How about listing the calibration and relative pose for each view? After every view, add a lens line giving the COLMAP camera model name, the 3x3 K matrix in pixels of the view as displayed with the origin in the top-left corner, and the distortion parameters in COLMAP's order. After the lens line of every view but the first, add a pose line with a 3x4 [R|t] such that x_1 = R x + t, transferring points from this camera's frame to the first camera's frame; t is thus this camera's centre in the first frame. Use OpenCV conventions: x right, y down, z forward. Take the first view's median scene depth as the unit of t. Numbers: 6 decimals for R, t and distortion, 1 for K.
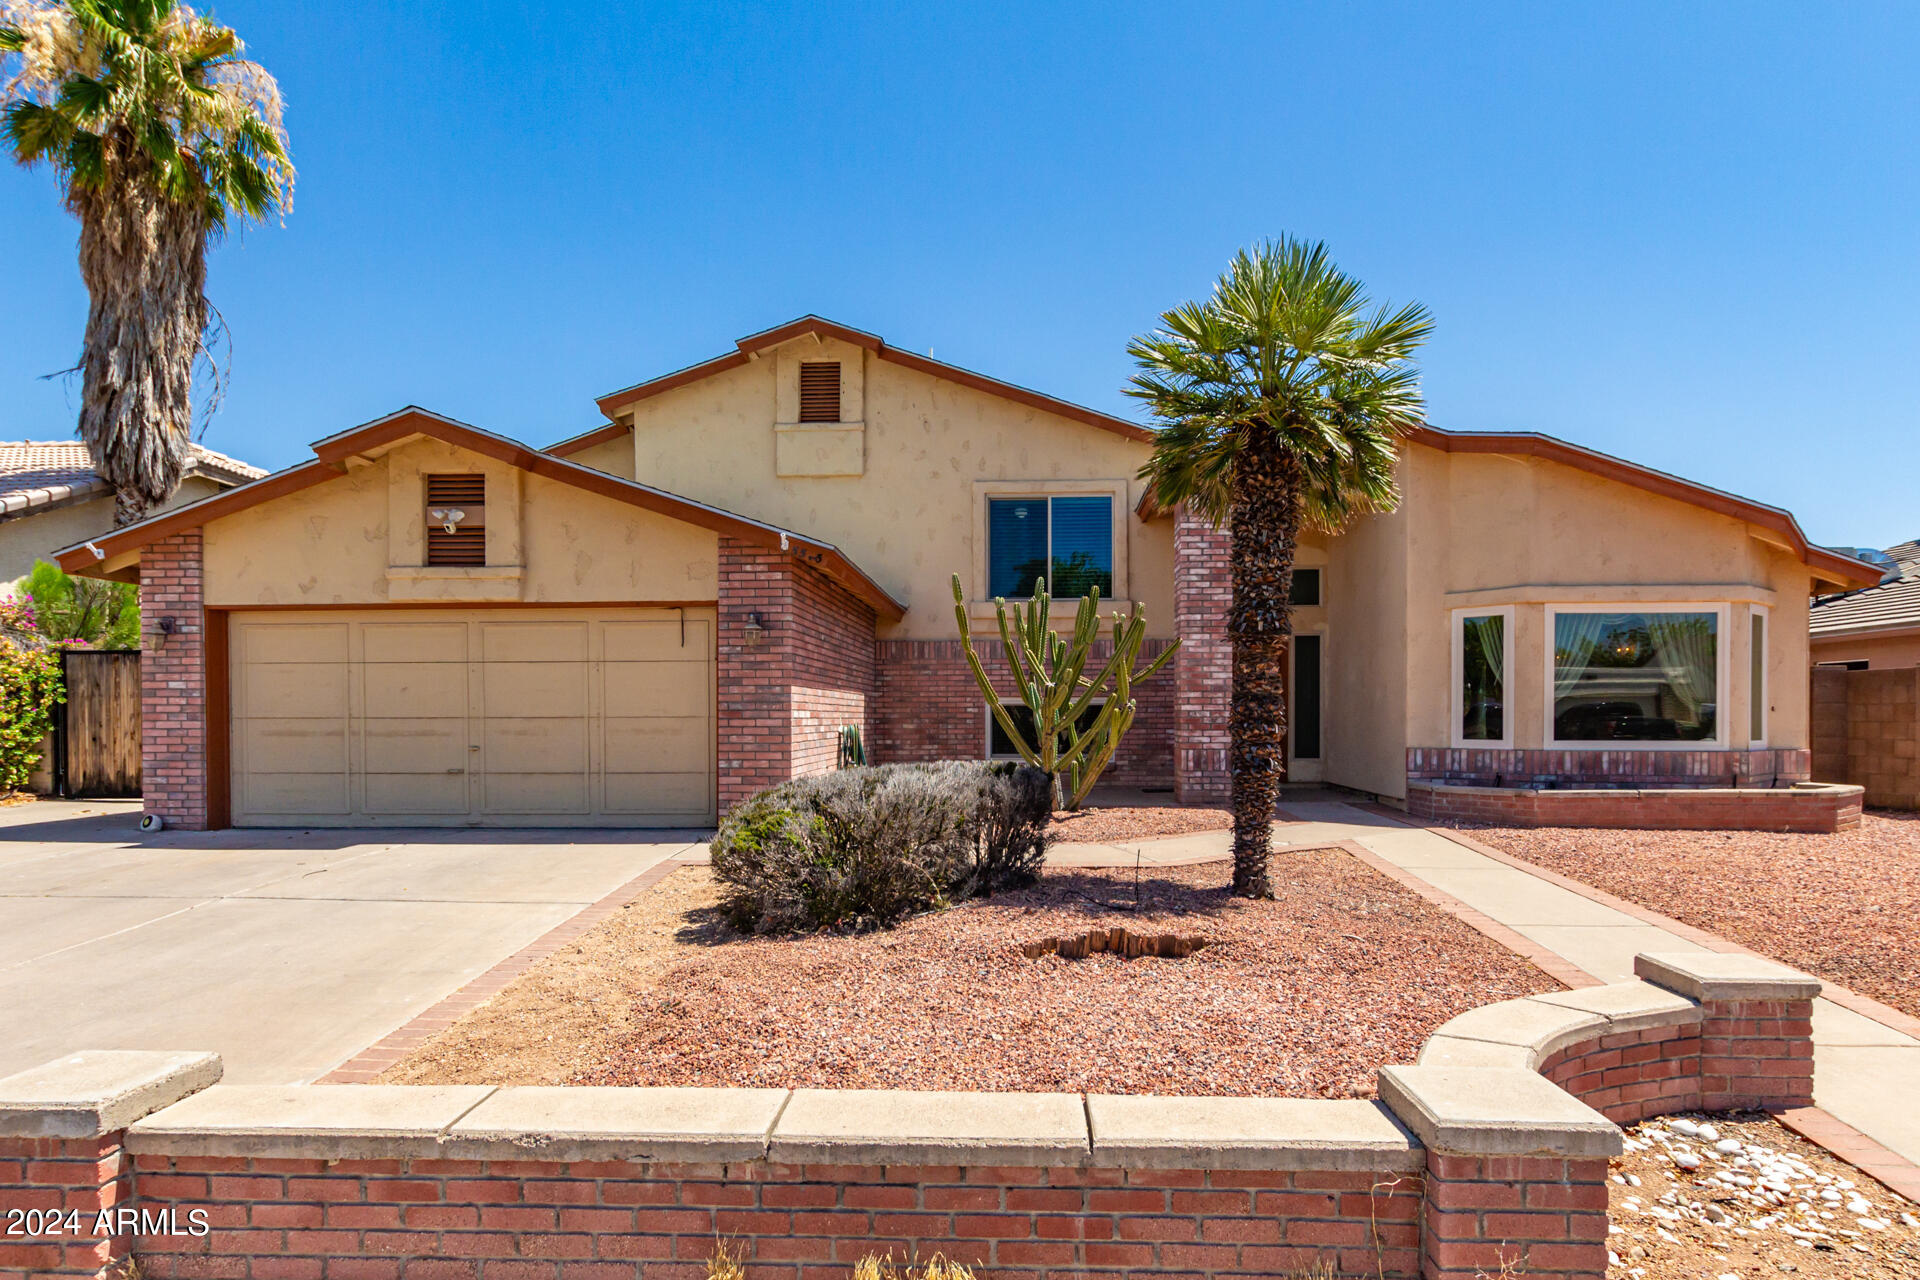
lens RADIAL K [[1047.5, 0, 962.7], [0, 1047.5, 728.4], [0, 0, 1]] dist [0.003690, 0.000189]
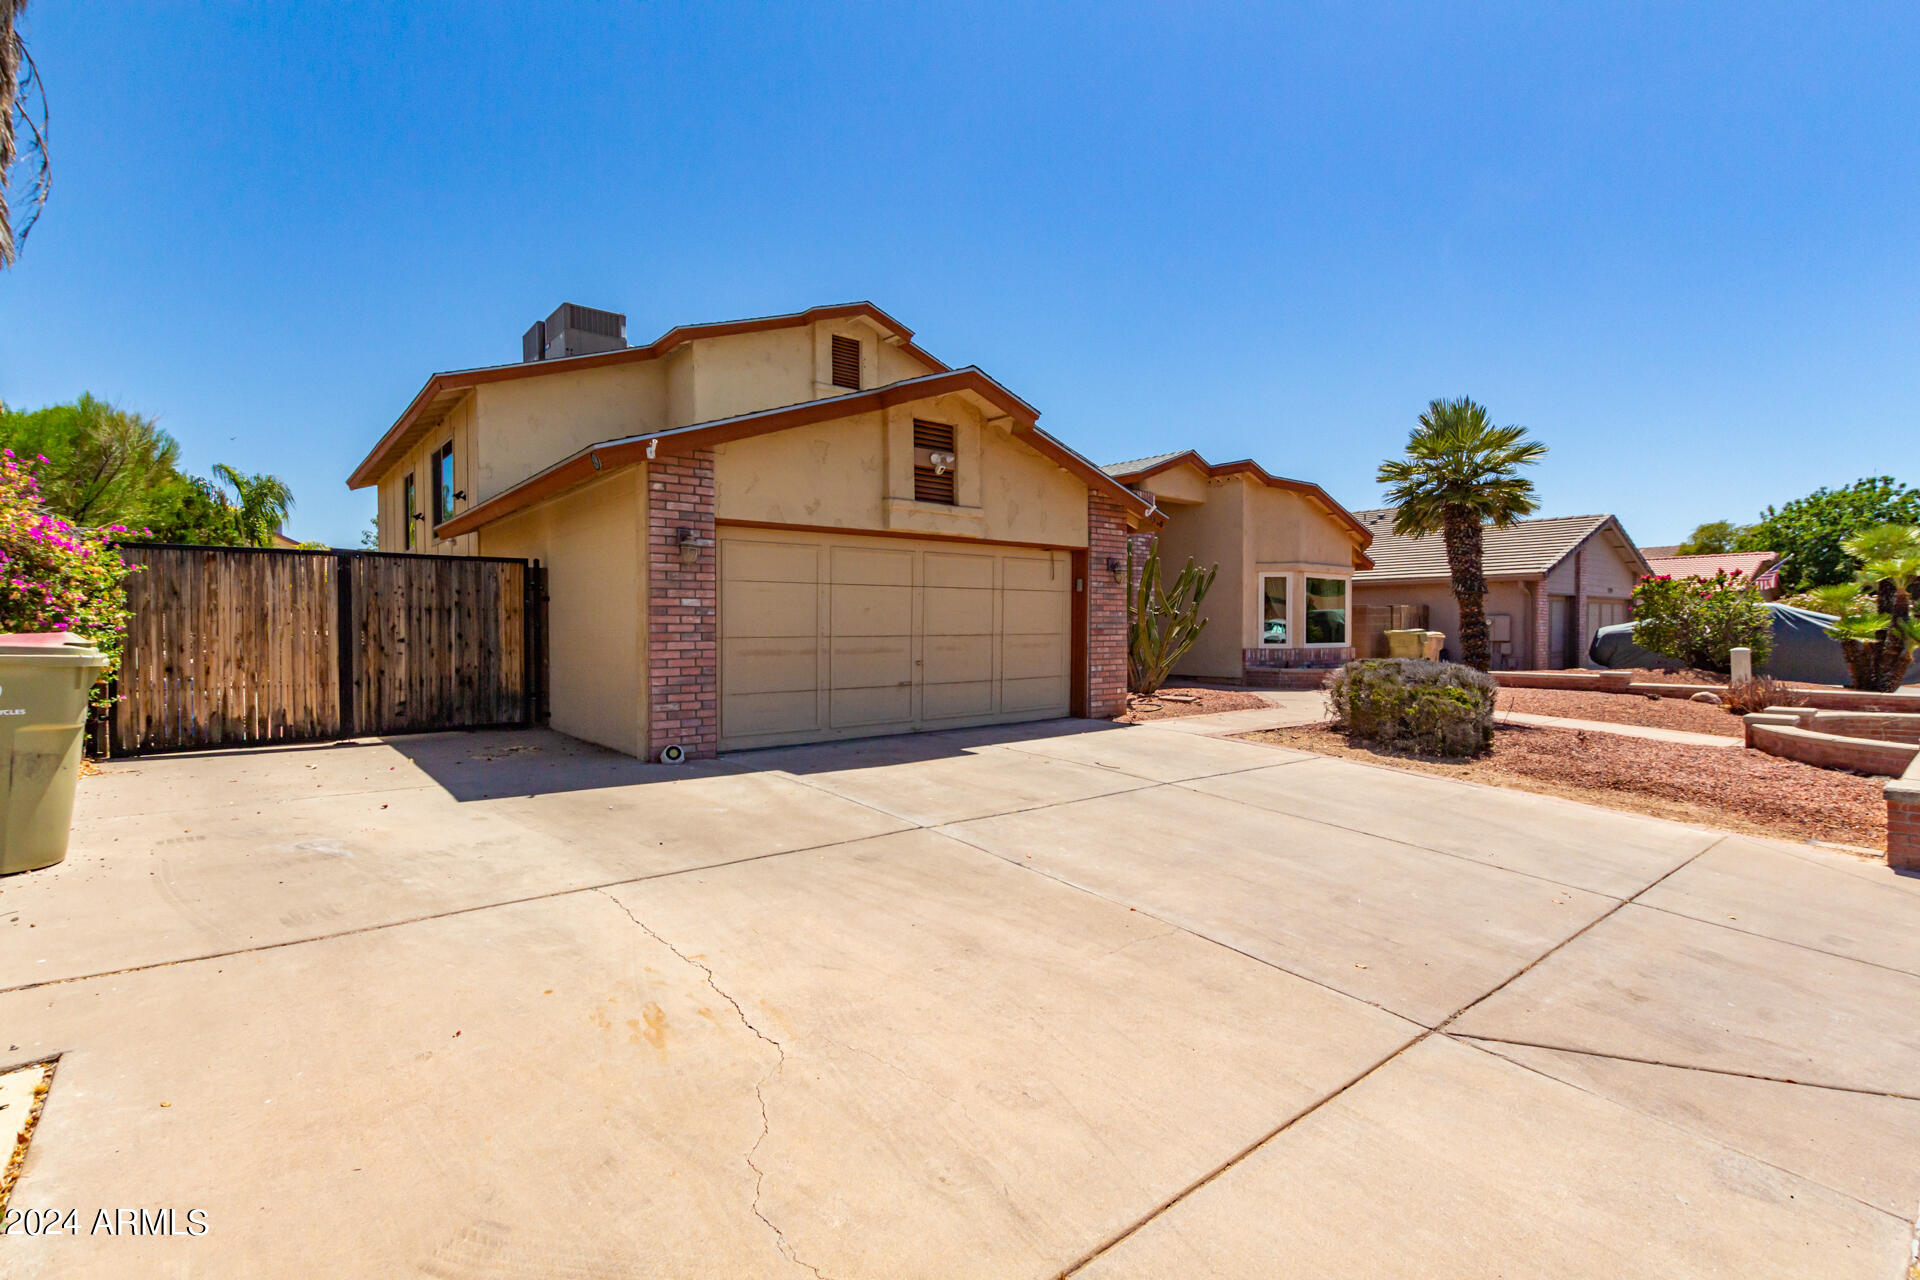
lens RADIAL K [[880.6, 0, 960.0], [0, 880.6, 640.0], [0, 0, 1]] dist [-0.001486, -0.000259]
pose [[0.735566, -0.010575, 0.677371, -0.999160], [0.010520, 0.999936, 0.004187, -0.008307], [-0.677372, 0.004046, 0.735630, 0.247218]]
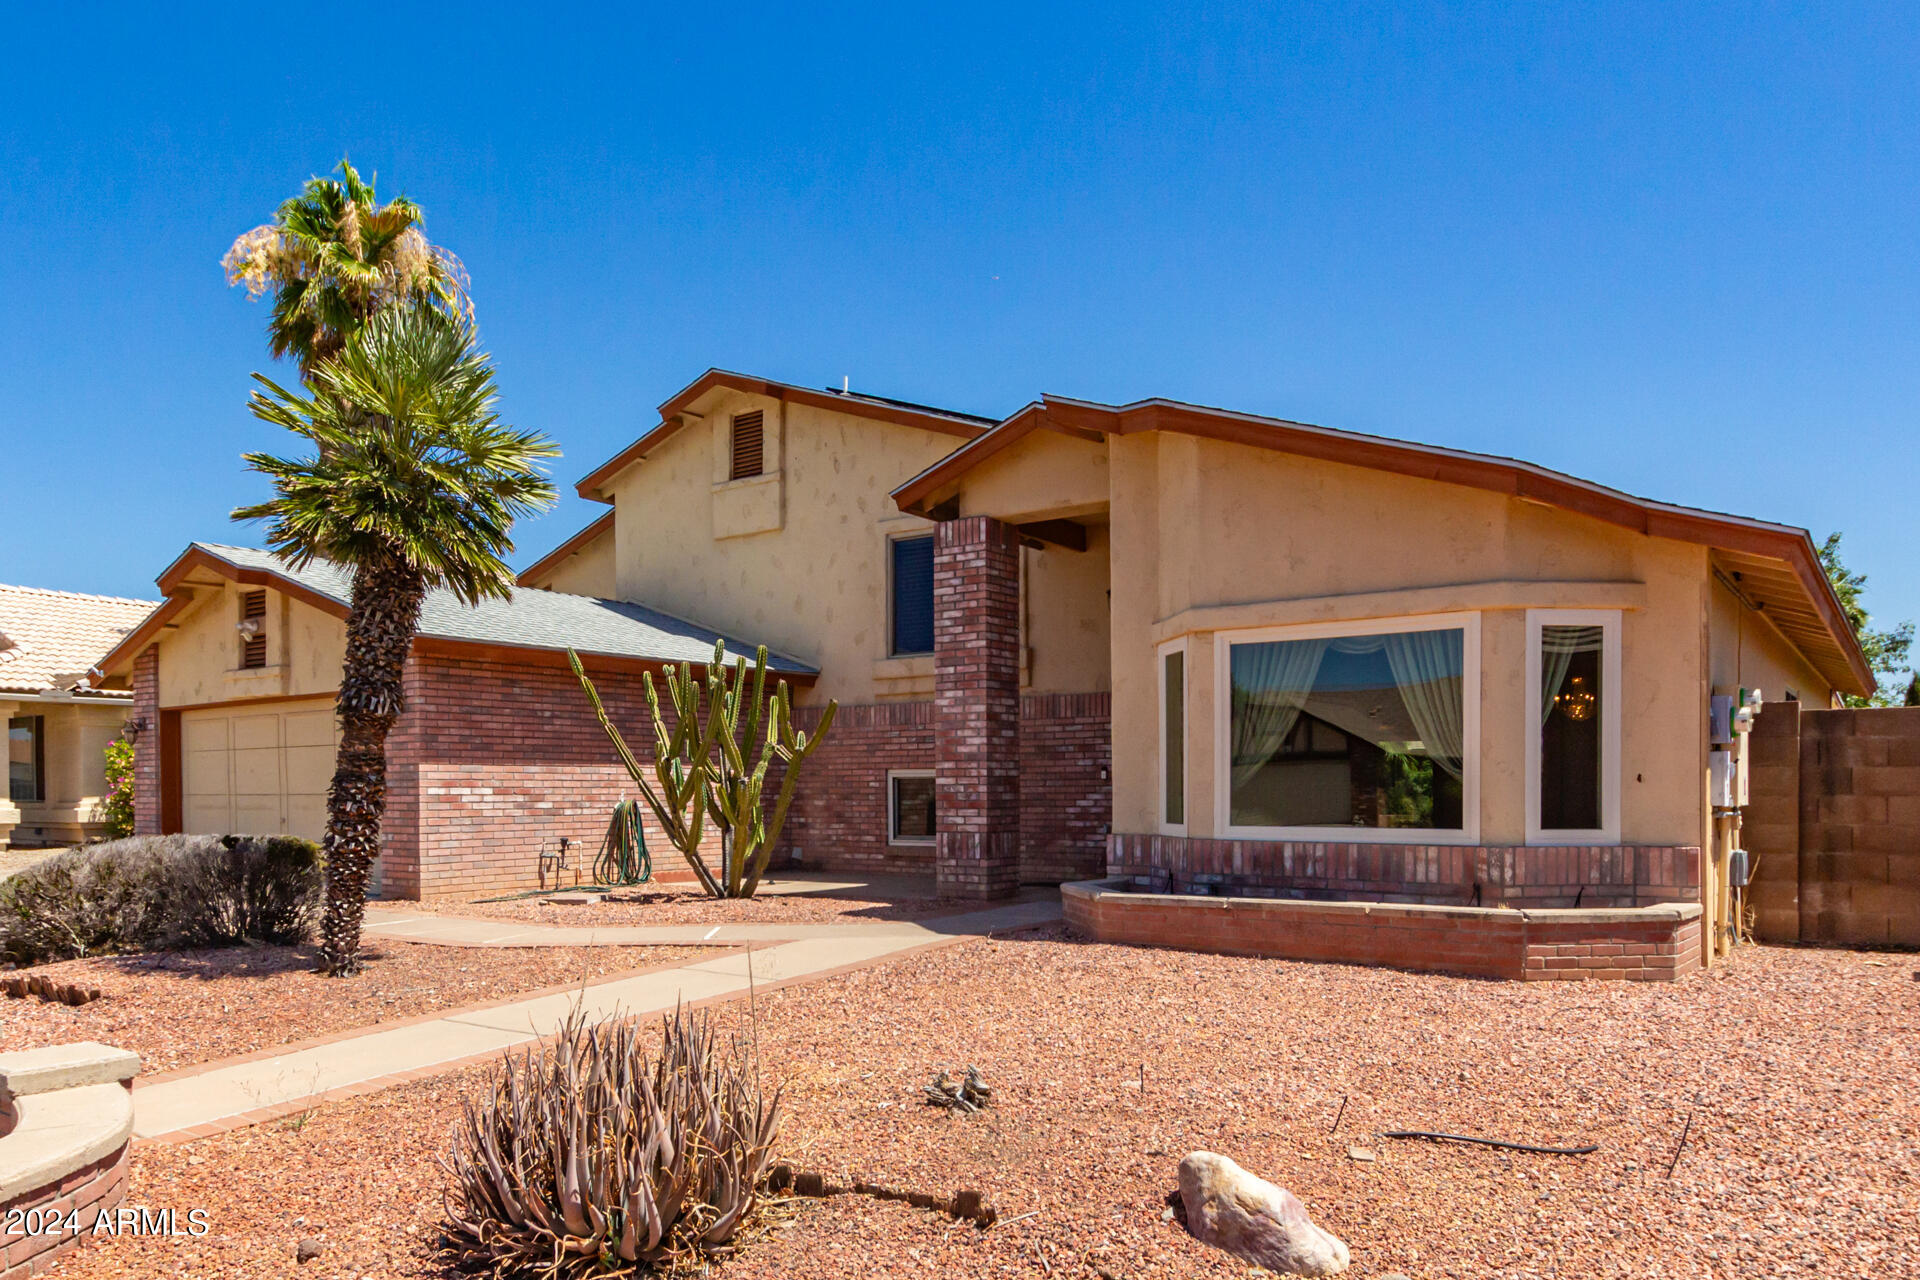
lens RADIAL K [[1318.8, 0, 953.7], [0, 1318.8, 797.5], [0, 0, 1]] dist [-0.006015, -0.000877]
pose [[0.837259, 0.000912, -0.546806, 0.901206], [-0.003829, 0.999984, -0.004196, -0.003022], [0.546793, 0.005607, 0.837249, 0.160795]]
